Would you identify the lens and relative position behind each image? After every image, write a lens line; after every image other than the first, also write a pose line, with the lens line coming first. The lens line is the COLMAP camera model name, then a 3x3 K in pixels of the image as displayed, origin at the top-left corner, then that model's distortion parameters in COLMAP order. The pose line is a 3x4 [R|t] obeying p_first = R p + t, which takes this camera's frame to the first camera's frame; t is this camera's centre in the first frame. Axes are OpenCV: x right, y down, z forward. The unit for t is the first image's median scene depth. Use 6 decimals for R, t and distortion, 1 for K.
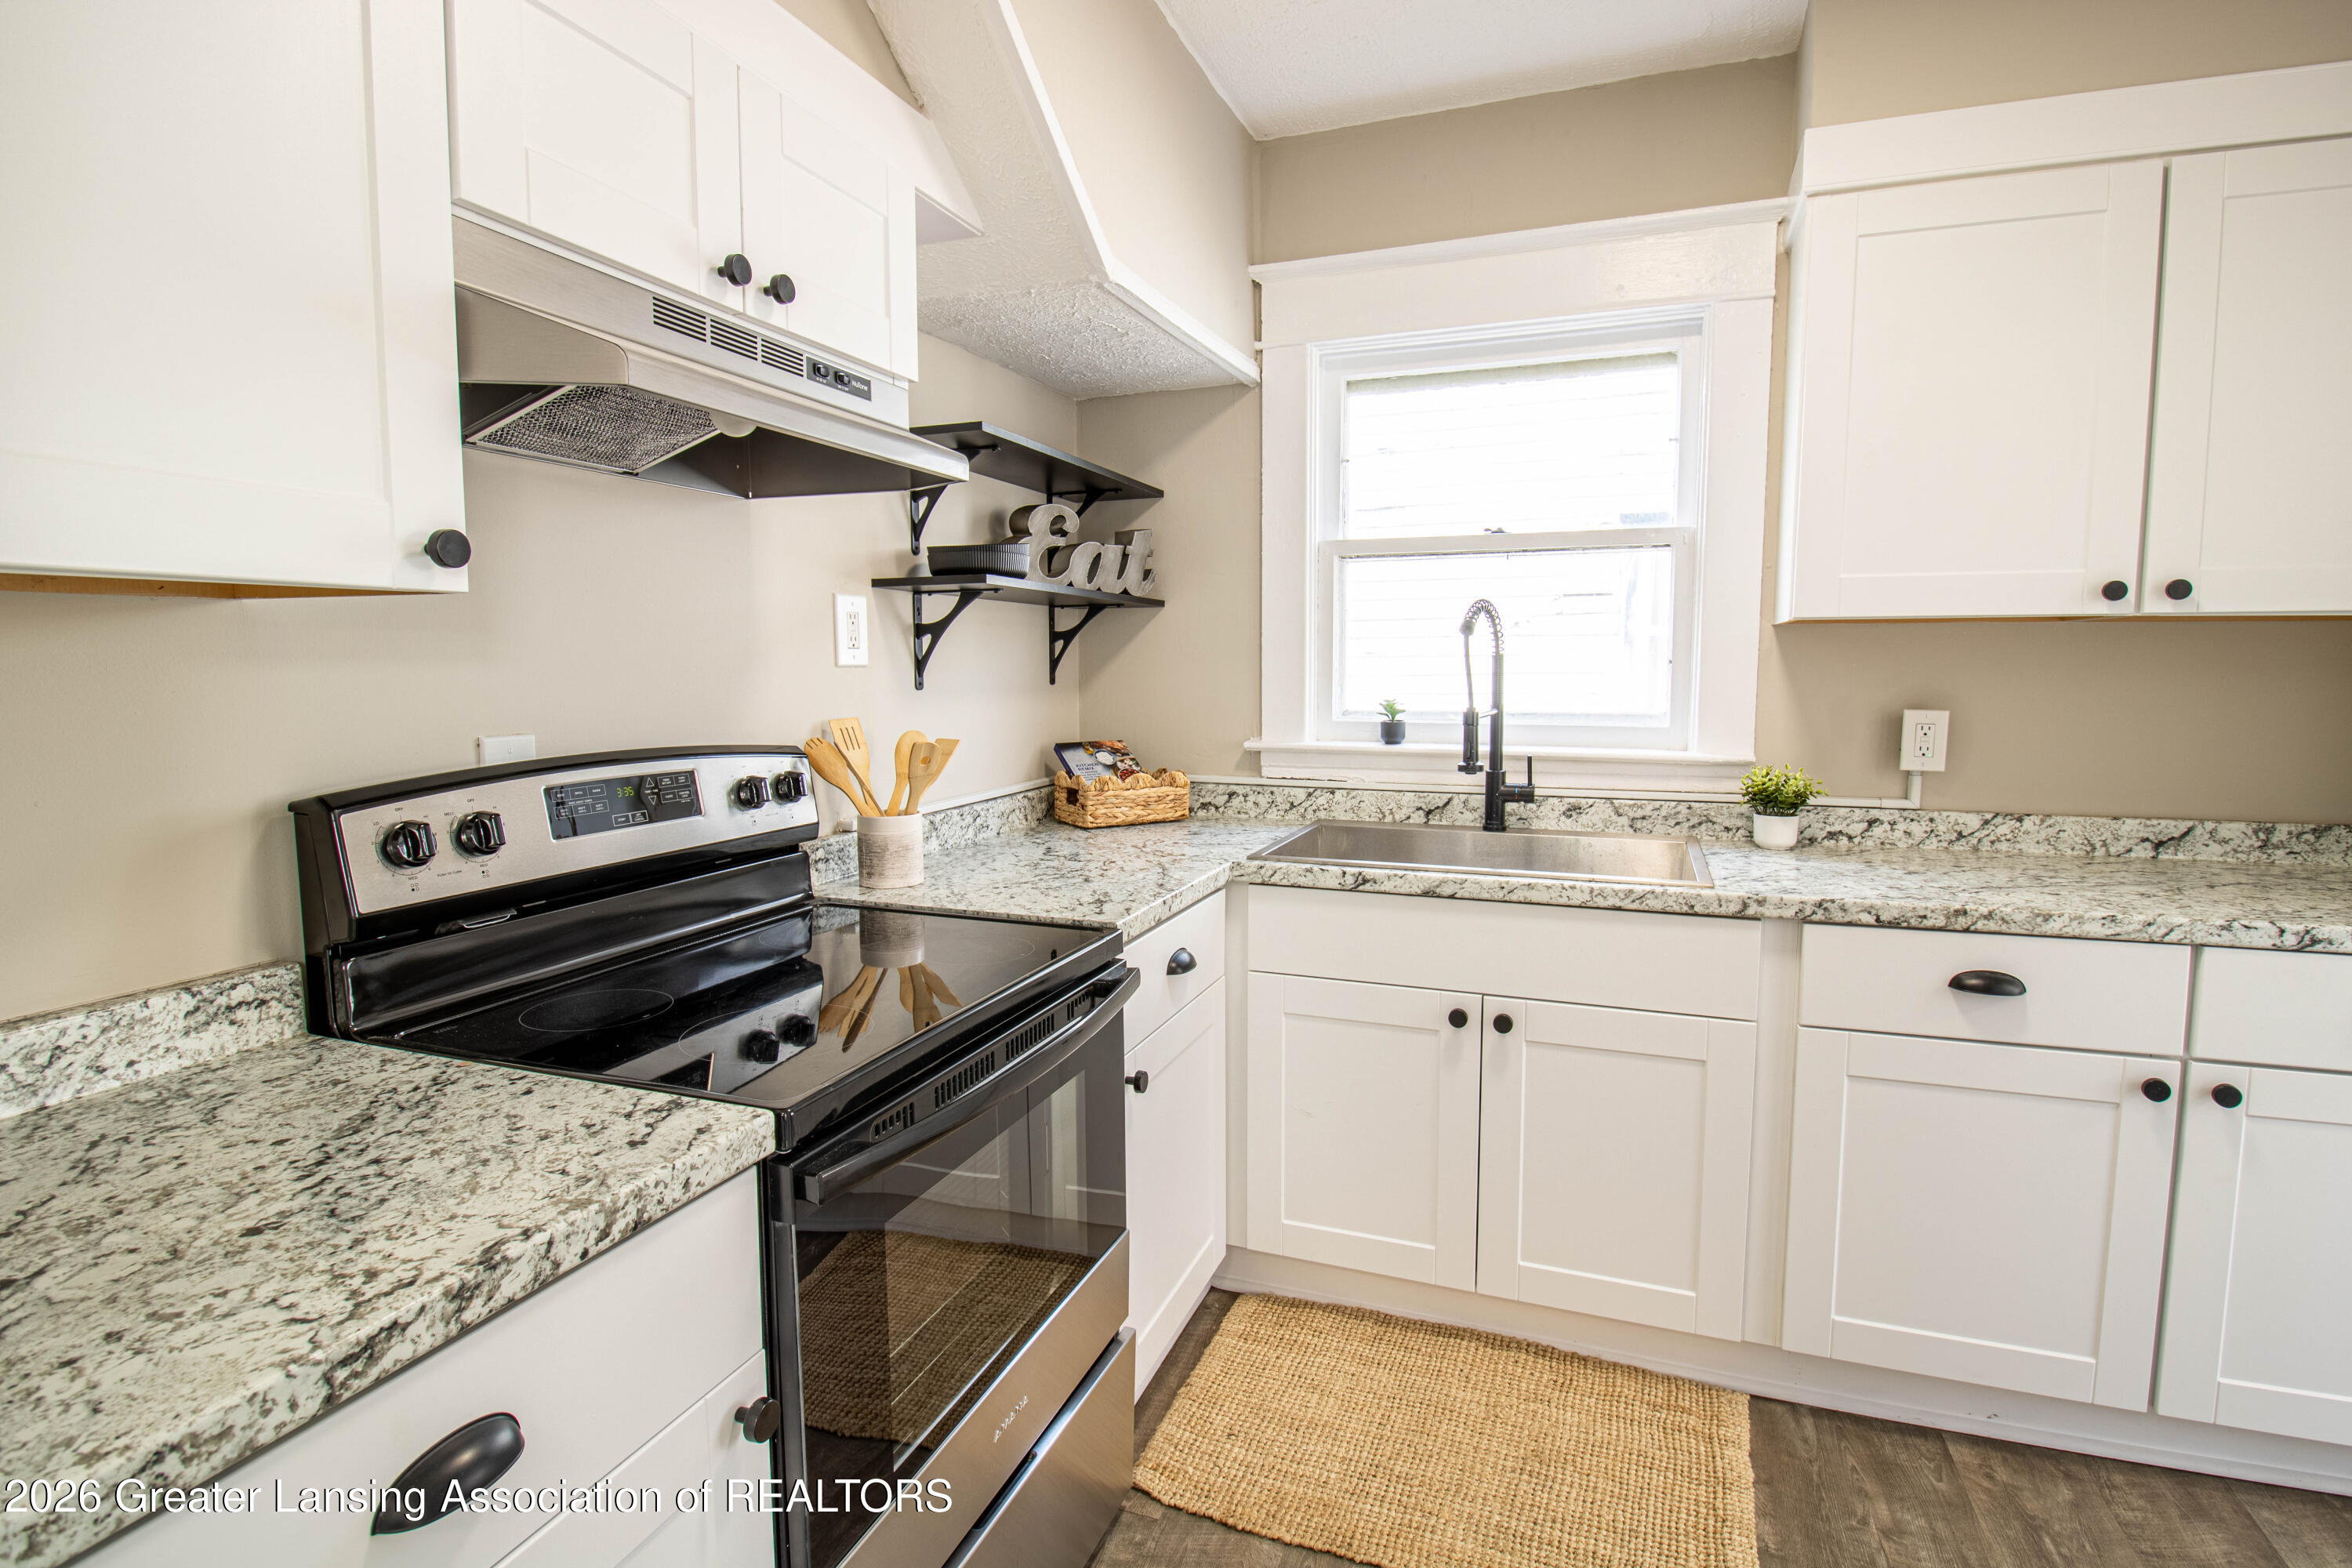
lens RADIAL K [[1153.4, 0, 1188.4], [0, 1153.4, 782.8], [0, 0, 1]] dist [-0.006778, -0.007283]
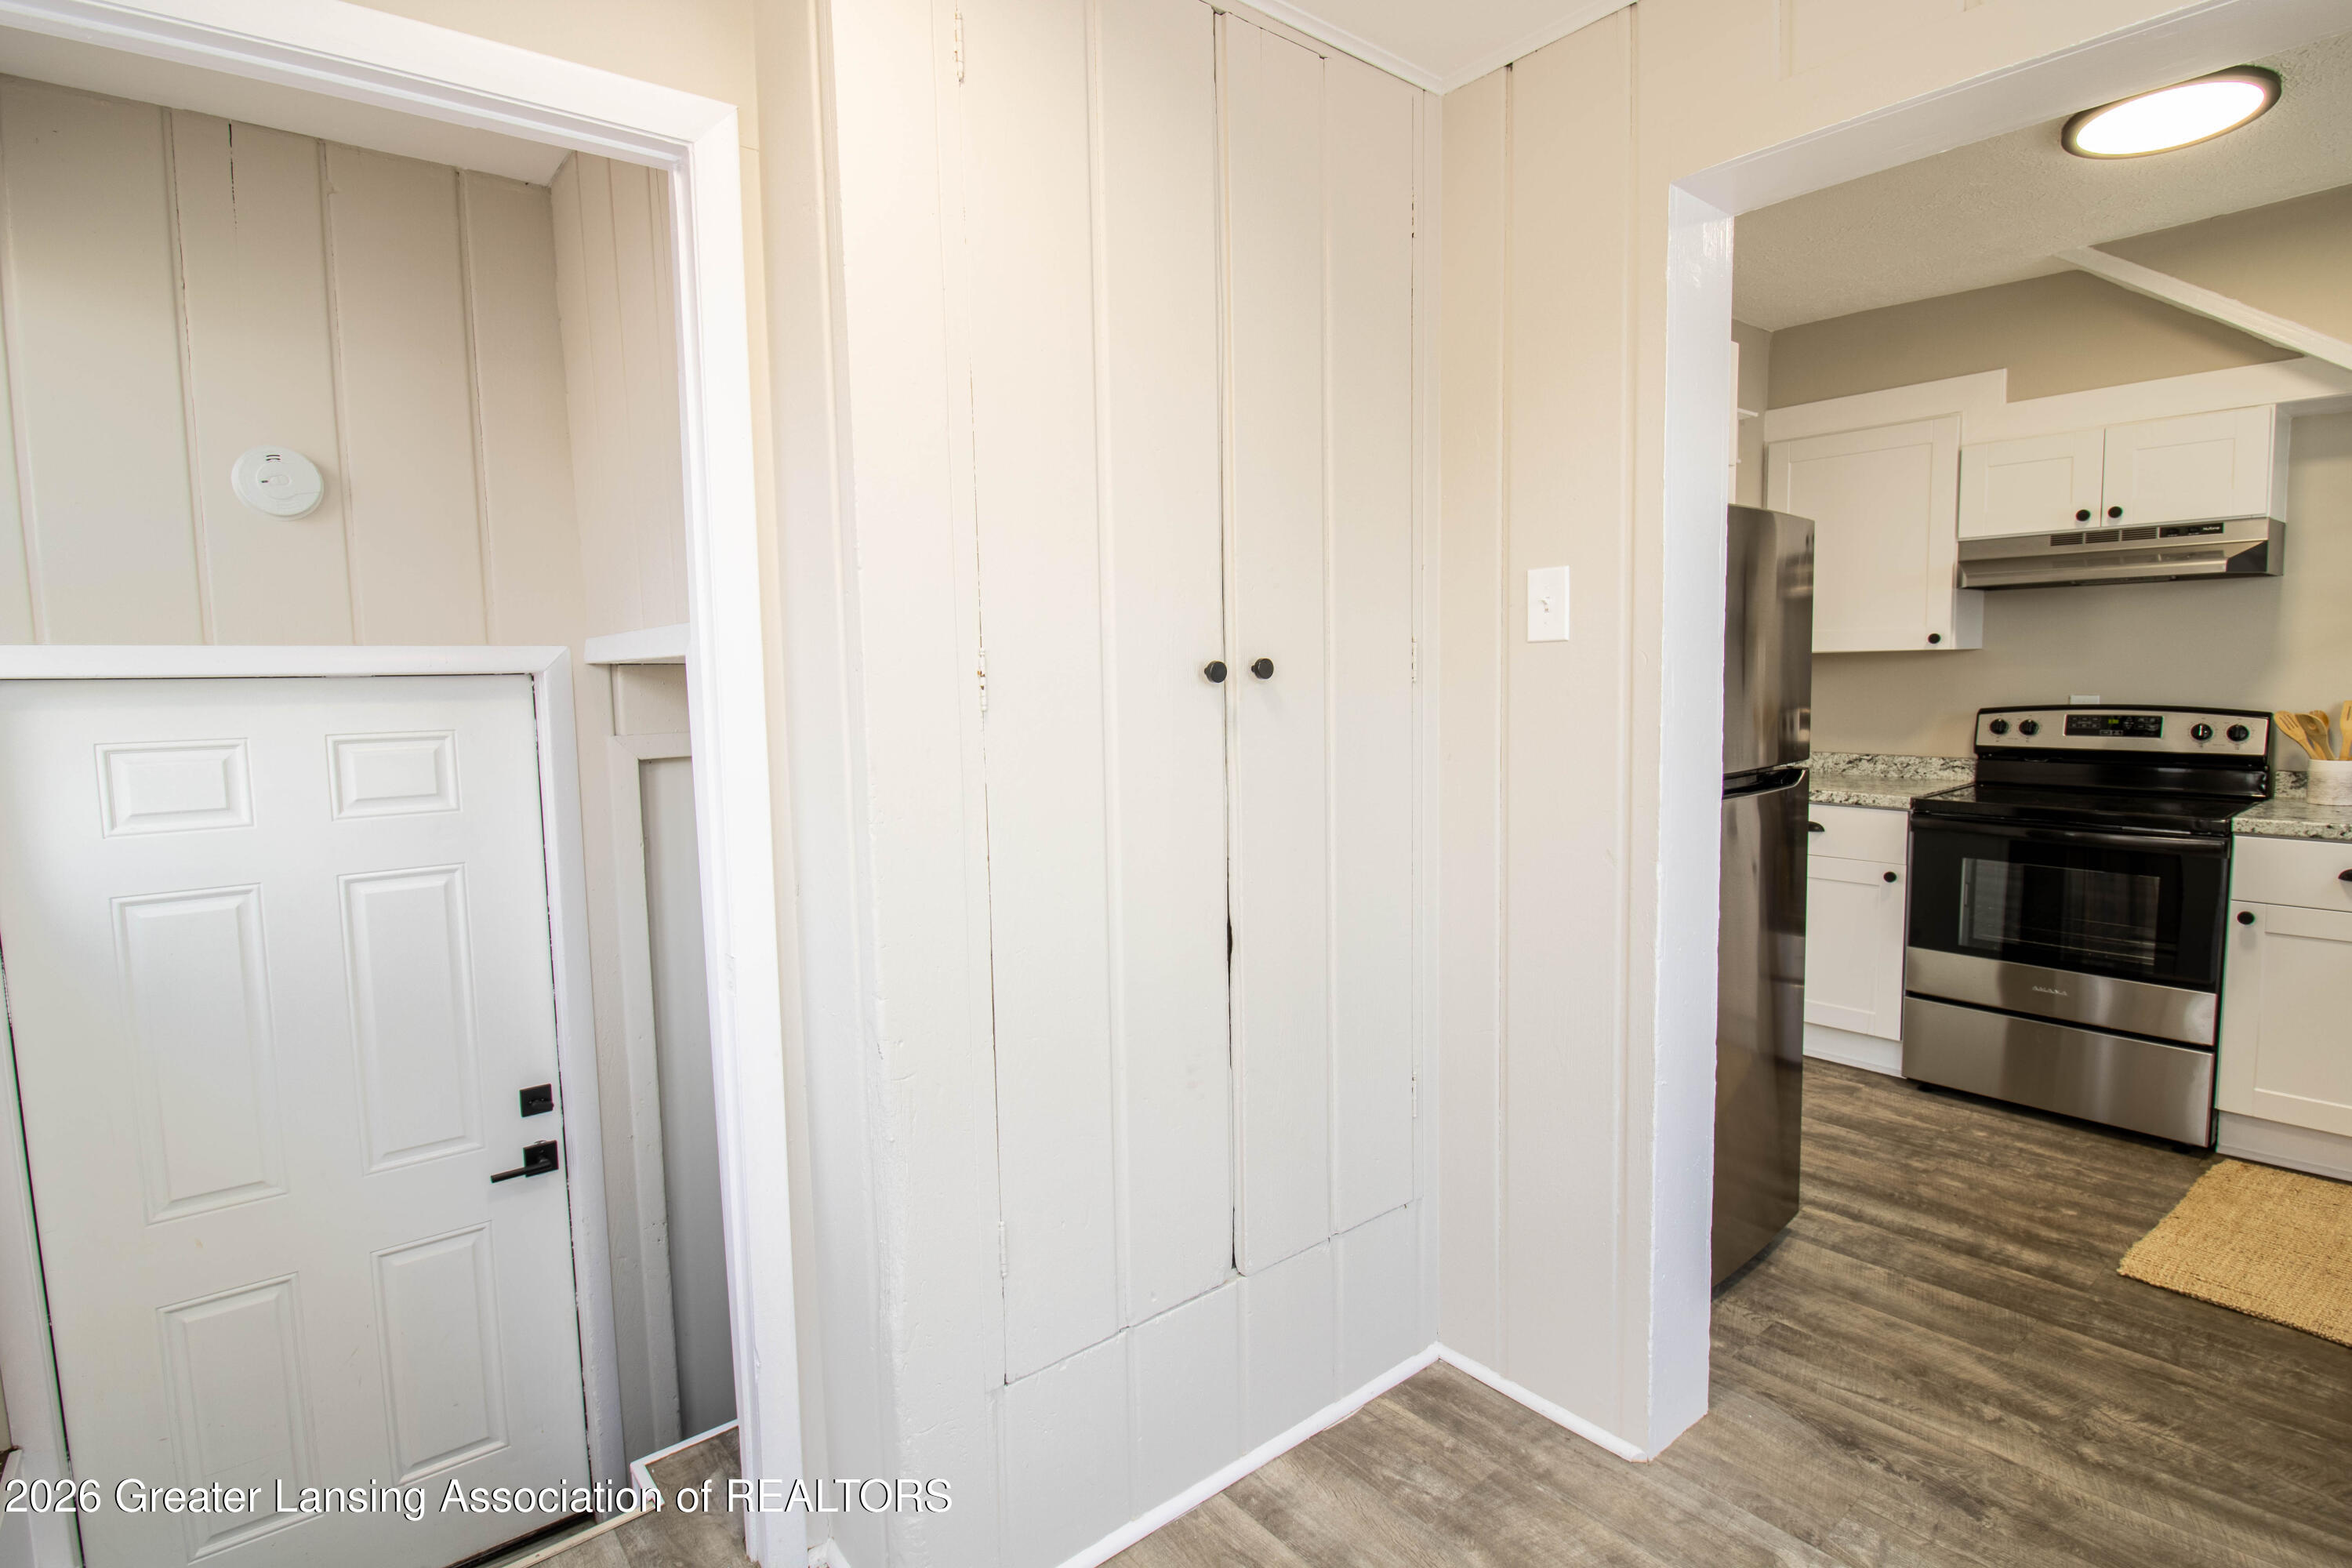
lens RADIAL K [[1153.4, 0, 1186.0], [0, 1153.4, 772.4], [0, 0, 1]] dist [-0.006778, -0.007283]
pose [[-0.510555, 0.091725, -0.854938, 2.313846], [-0.068410, 0.986809, 0.146726, -0.096066], [0.857119, 0.133398, -0.497546, 0.512231]]
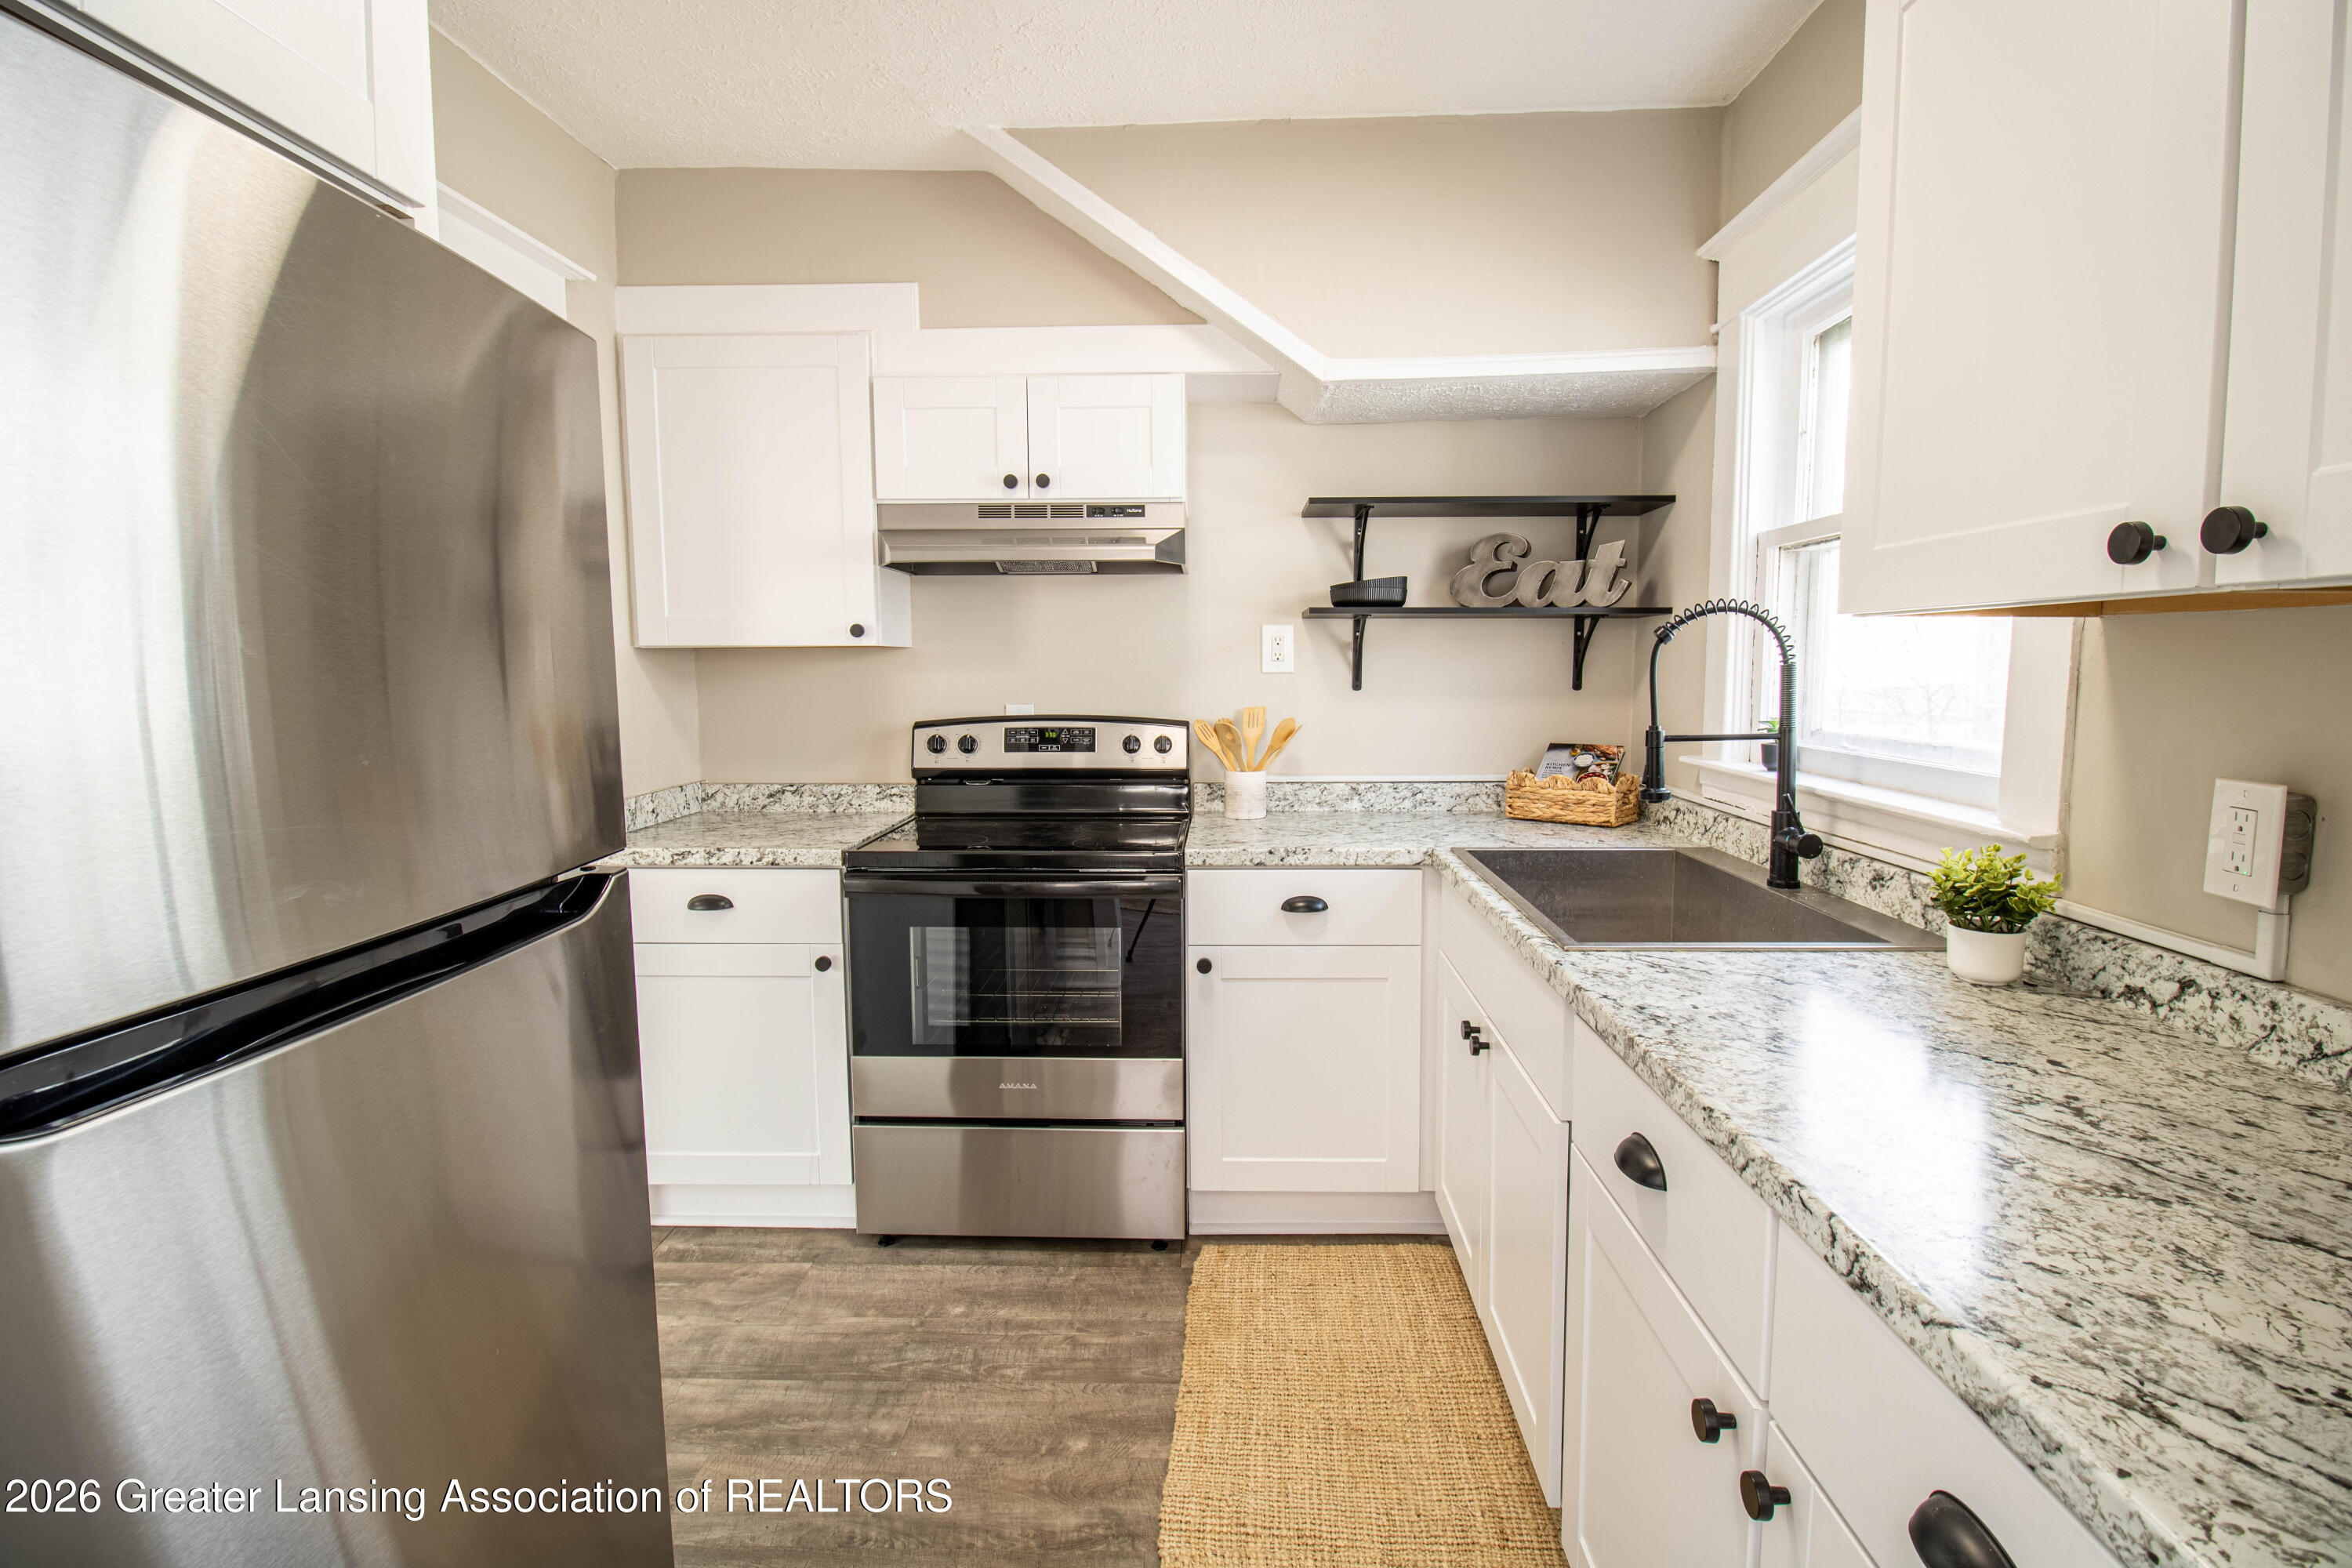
lens RADIAL K [[1110.6, 0, 1192.9], [0, 1110.6, 773.0], [0, 0, 1]] dist [-0.000813, -0.002794]
pose [[0.314720, 0.095849, -0.944333, 1.331122], [-0.096139, 0.992991, 0.068747, -0.077382], [0.944303, 0.069151, 0.321729, 0.570213]]
